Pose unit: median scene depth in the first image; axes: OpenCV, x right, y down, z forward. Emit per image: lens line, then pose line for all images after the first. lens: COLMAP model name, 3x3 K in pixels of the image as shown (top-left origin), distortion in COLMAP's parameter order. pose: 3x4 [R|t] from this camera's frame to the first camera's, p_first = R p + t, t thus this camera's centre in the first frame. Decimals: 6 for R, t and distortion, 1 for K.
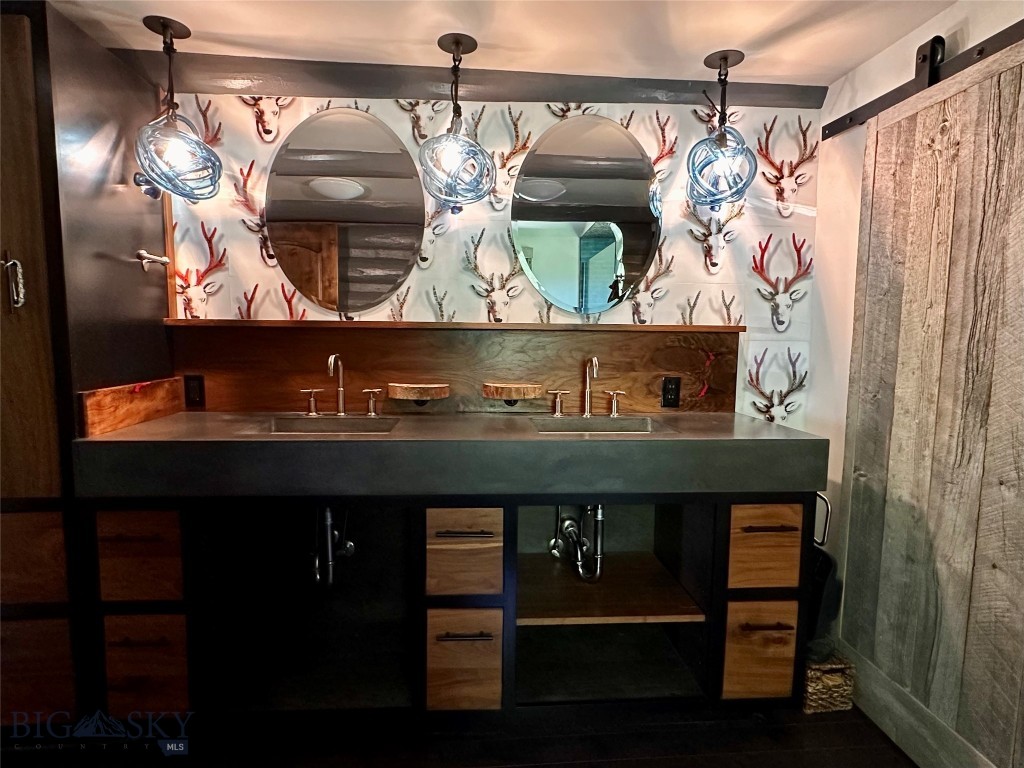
lens RADIAL K [[570.7, 0, 508.6], [0, 570.7, 388.5], [0, 0, 1]] dist [-0.001203, -0.001688]
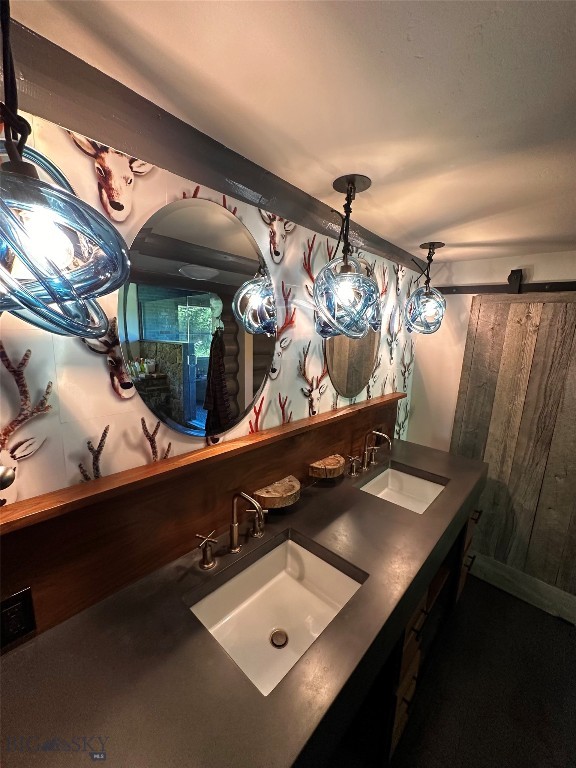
lens RADIAL K [[305.7, 0, 288.0], [0, 305.7, 384.0], [0, 0, 1]] dist [-0.003842, -0.000177]
pose [[0.721803, -0.103812, 0.684269, -0.538760], [0.035272, 0.992920, 0.113431, -0.273351], [-0.691199, -0.057739, 0.720354, 0.585010]]
